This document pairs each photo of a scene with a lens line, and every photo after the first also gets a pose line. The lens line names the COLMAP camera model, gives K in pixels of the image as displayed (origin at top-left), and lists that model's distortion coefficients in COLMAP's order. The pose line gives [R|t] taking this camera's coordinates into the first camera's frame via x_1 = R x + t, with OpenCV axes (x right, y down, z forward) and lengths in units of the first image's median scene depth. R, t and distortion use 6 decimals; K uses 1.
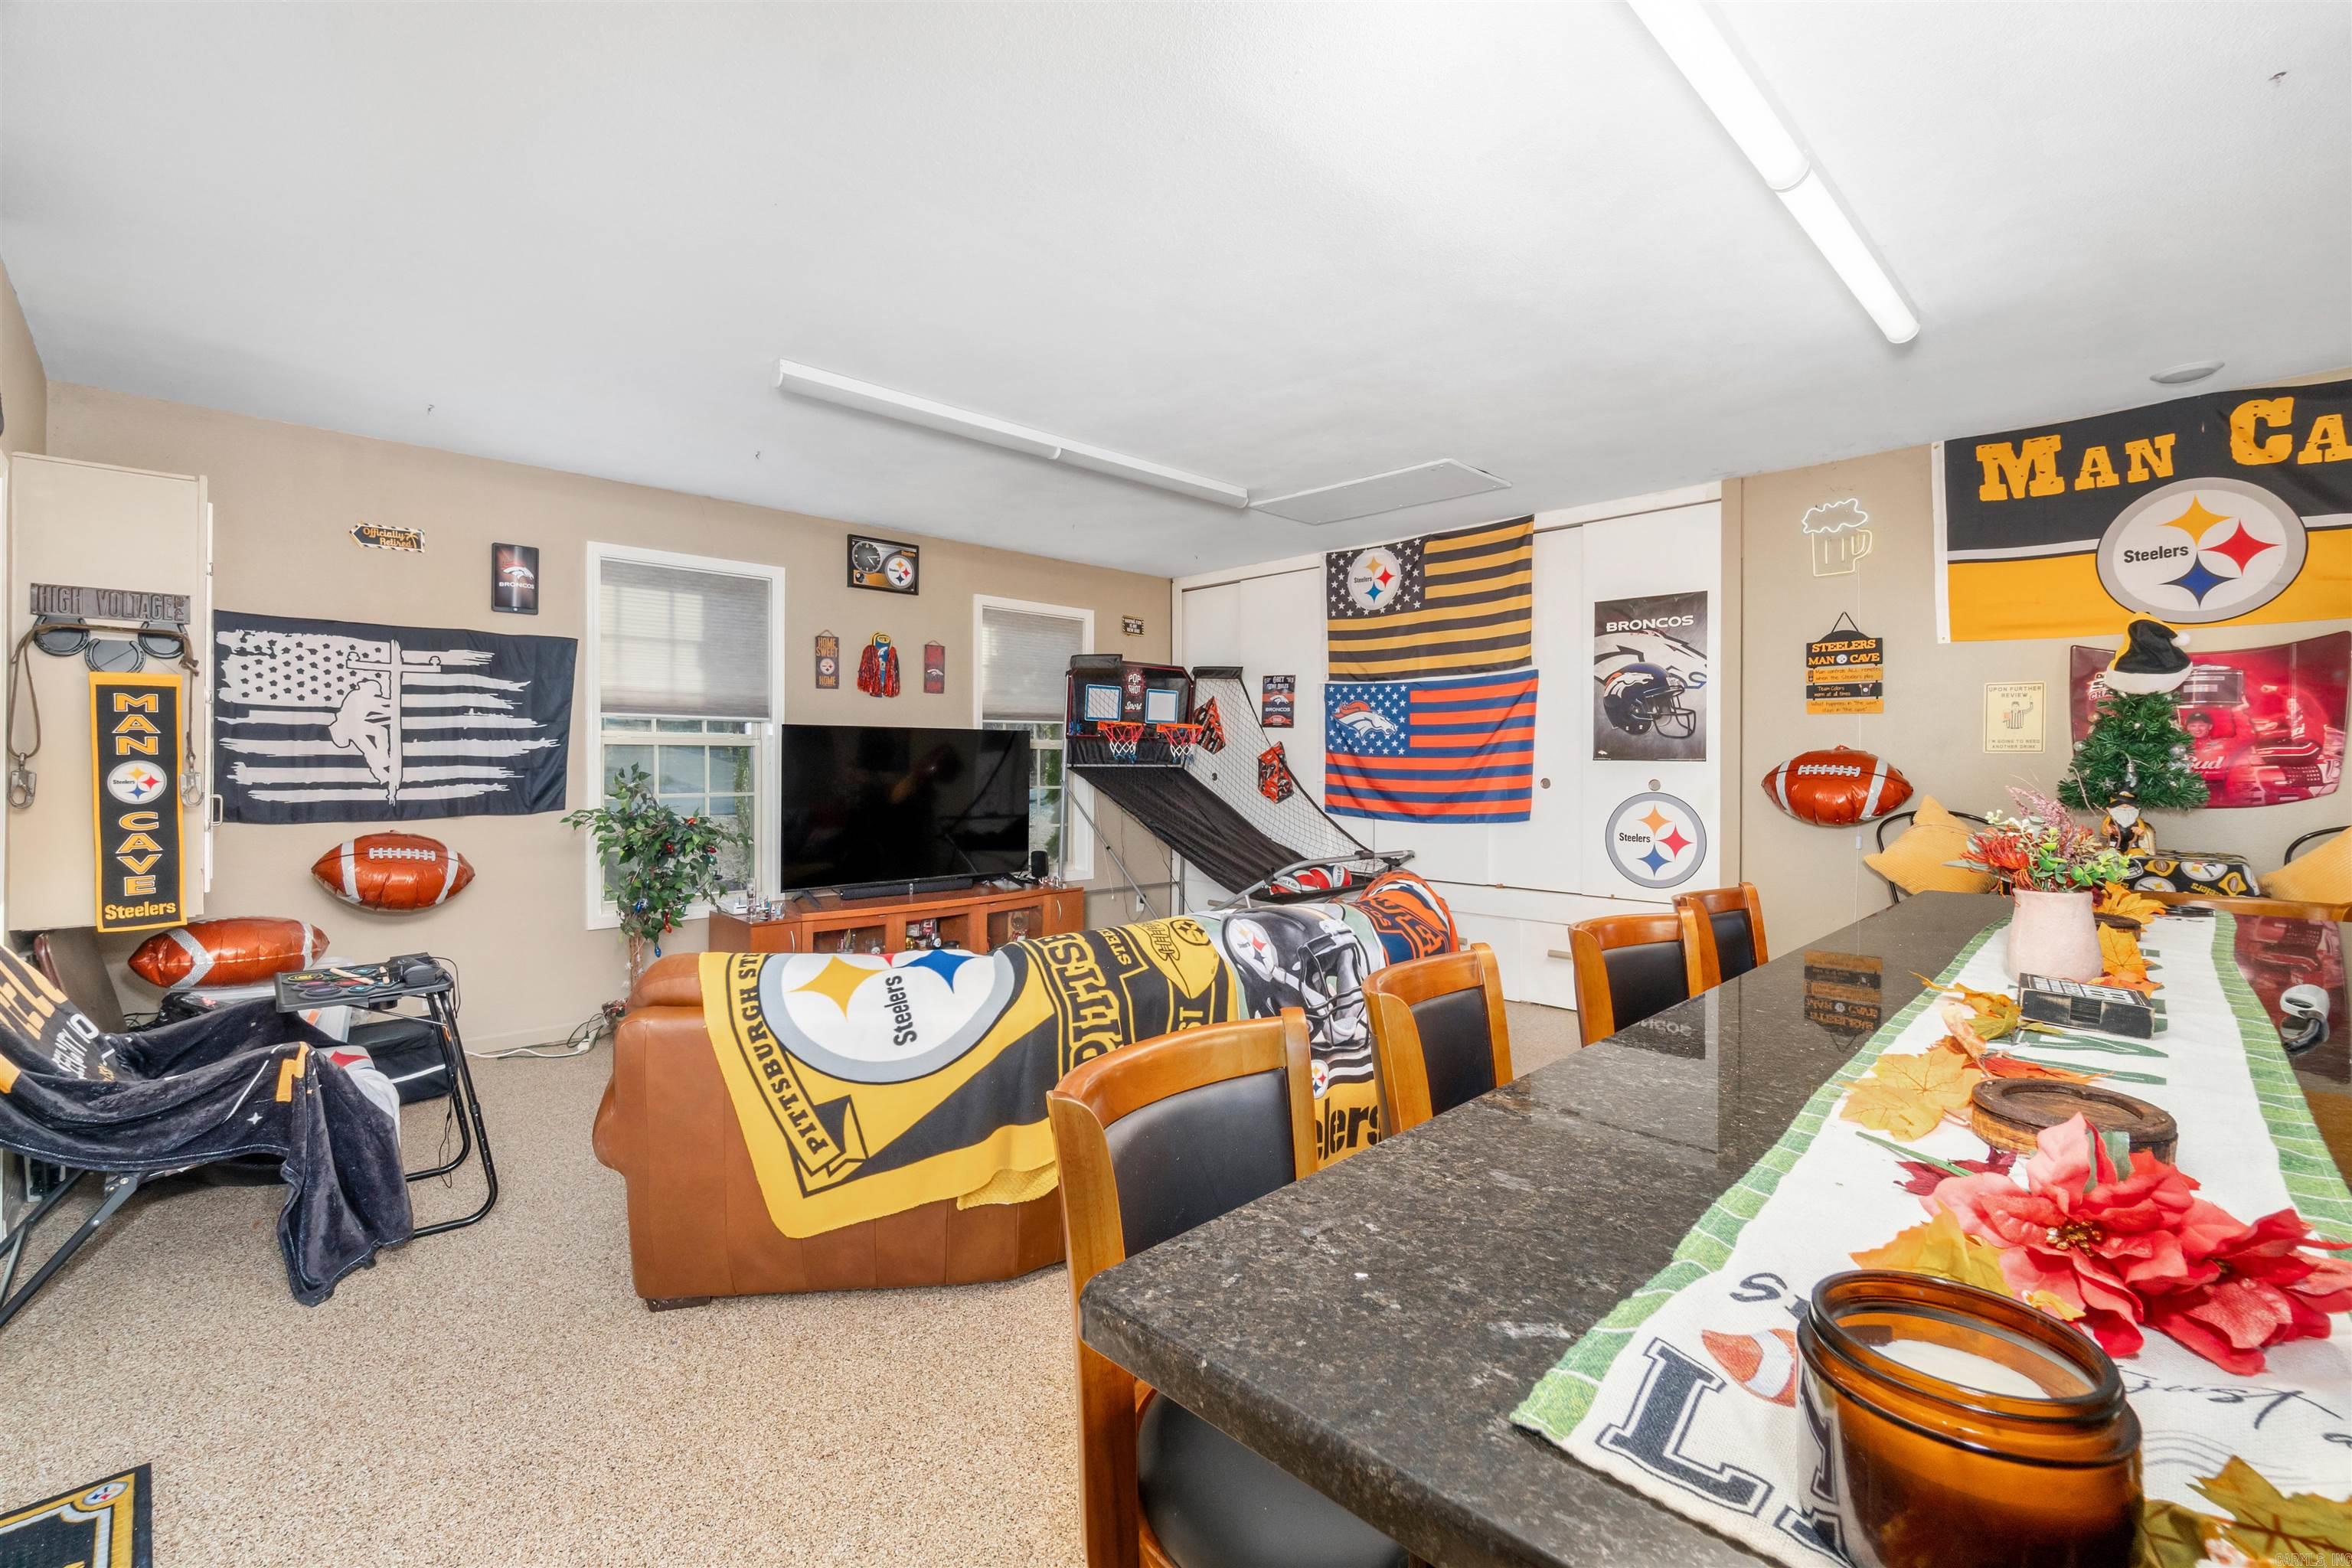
lens RADIAL K [[1013.7, 0, 1176.0], [0, 1013.7, 784.0], [0, 0, 1]] dist [-0.000151, 0.000161]
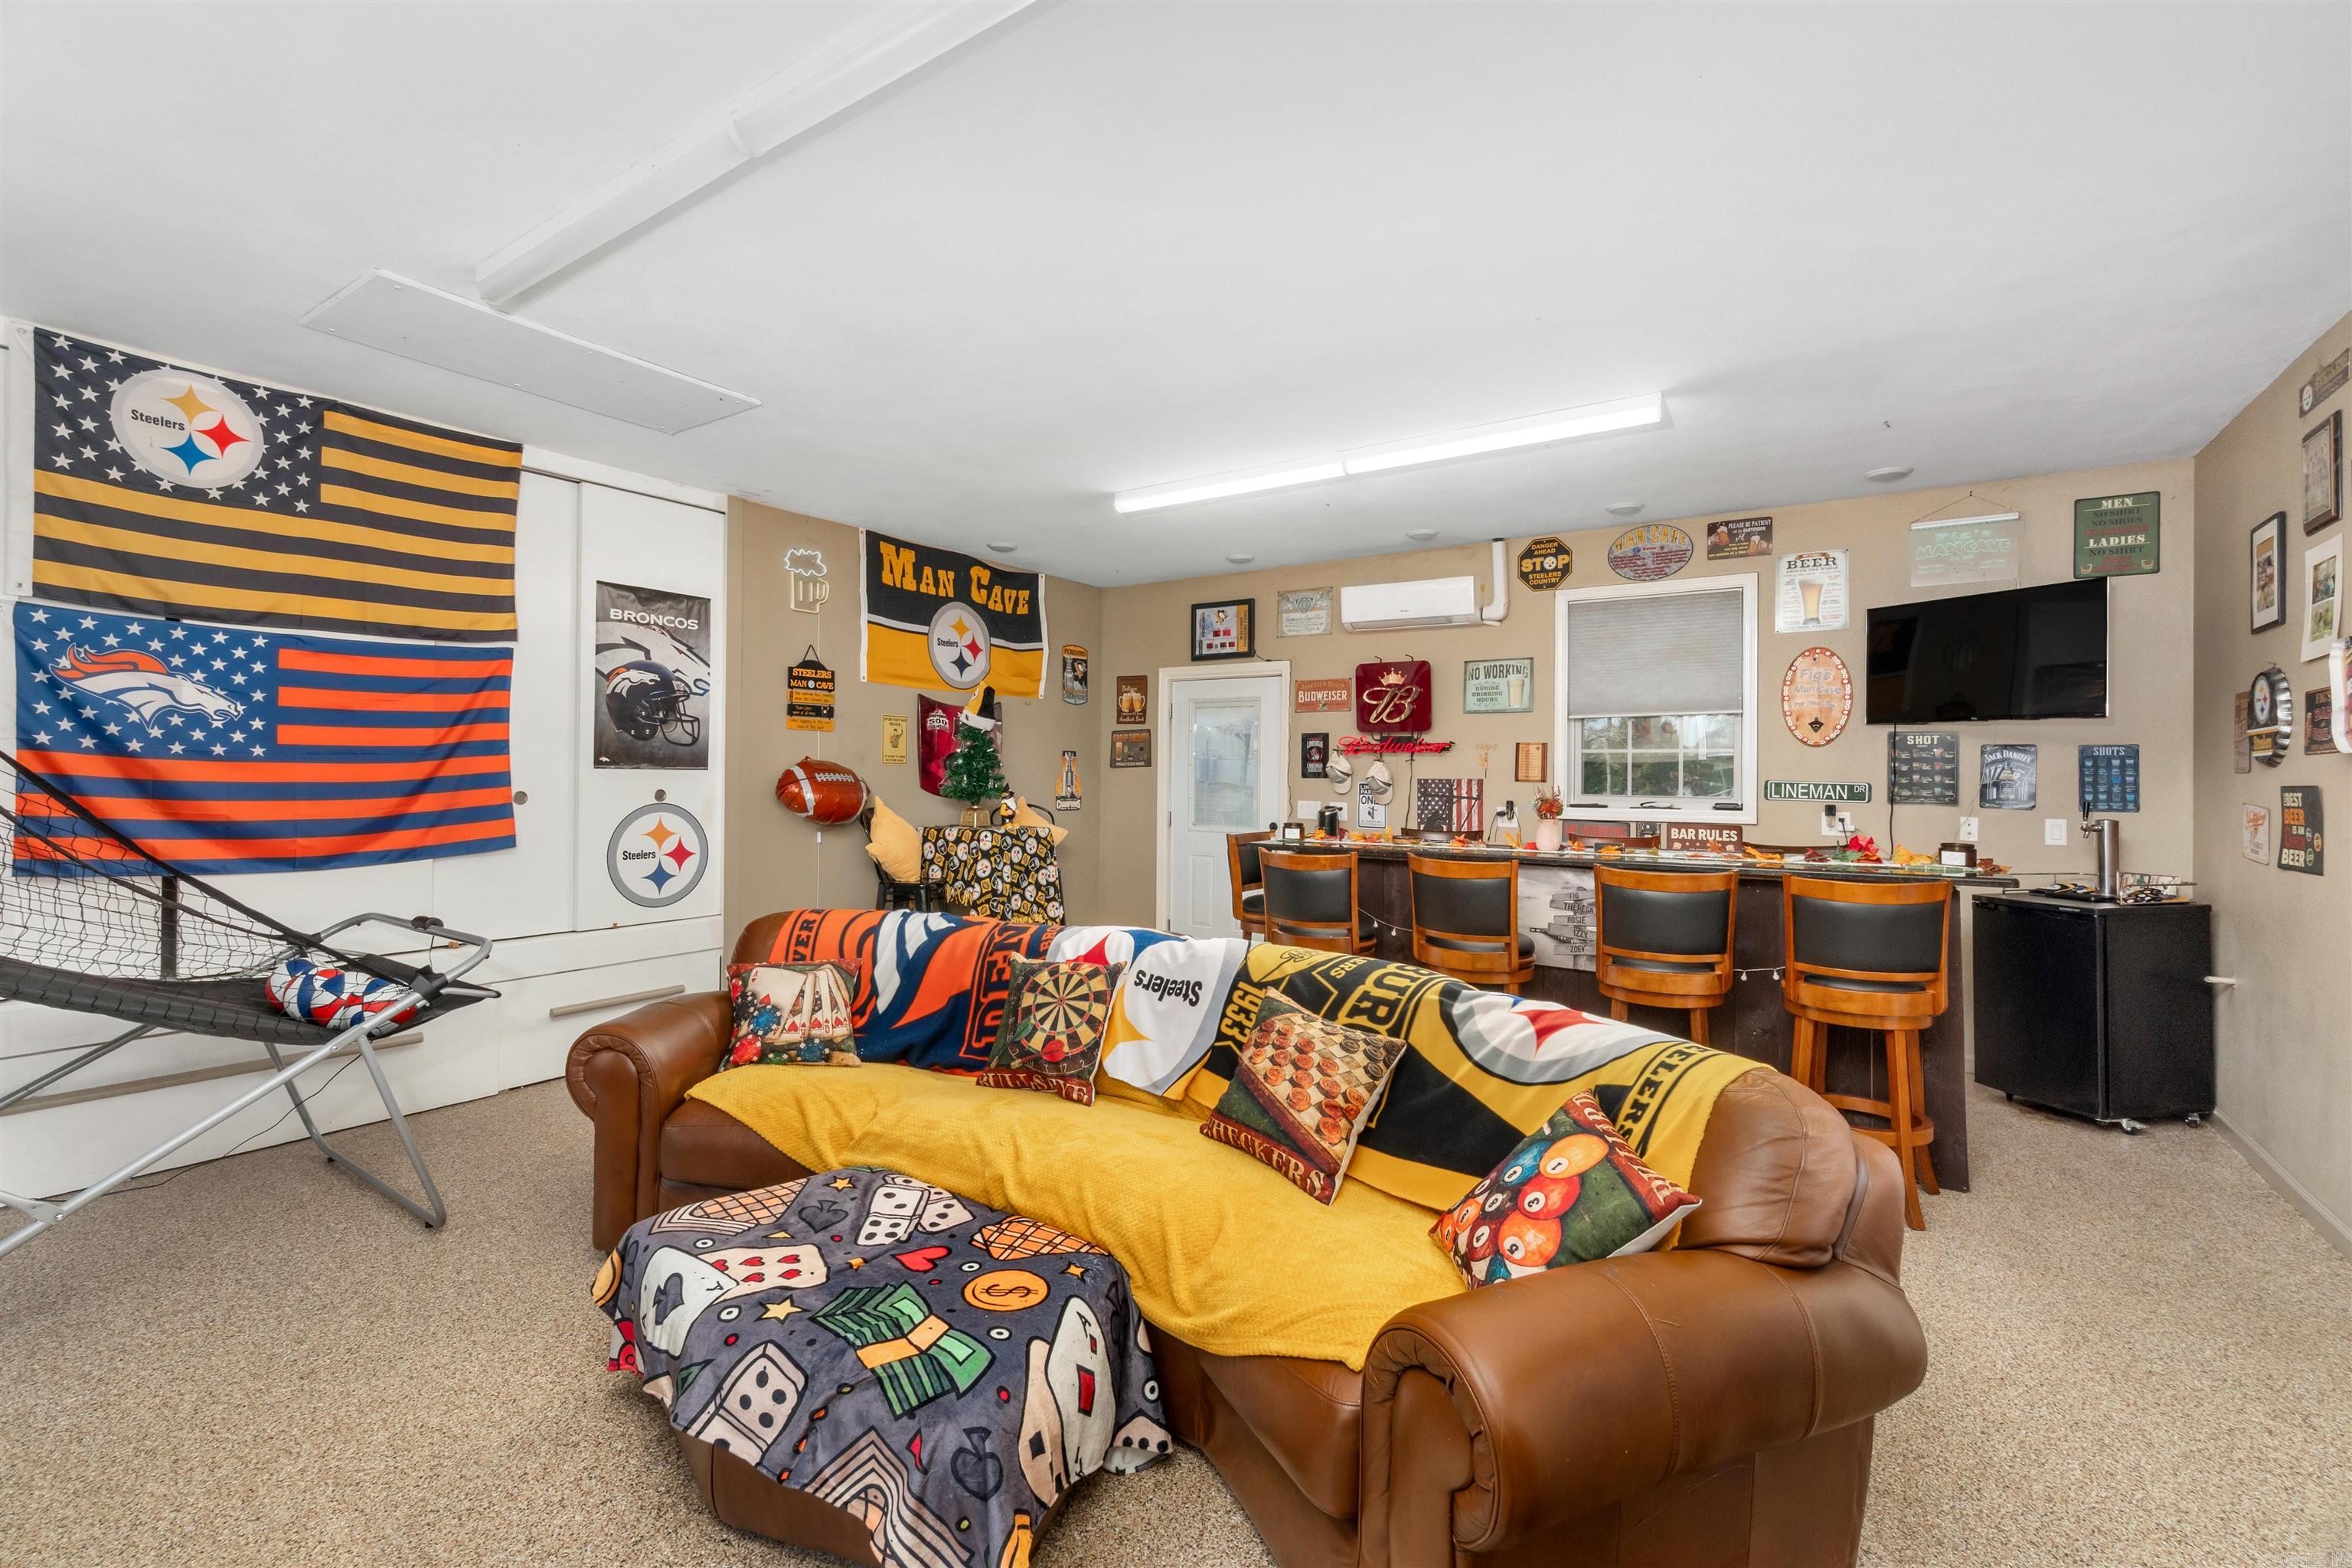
lens RADIAL K [[1013.7, 0, 1176.0], [0, 1013.7, 784.0], [0, 0, 1]] dist [-0.000151, 0.000161]
pose [[-0.191265, -0.014656, 0.981429, -0.510515], [0.016500, 0.999699, 0.018145, -0.017791], [-0.981400, 0.019664, -0.190966, 0.695438]]
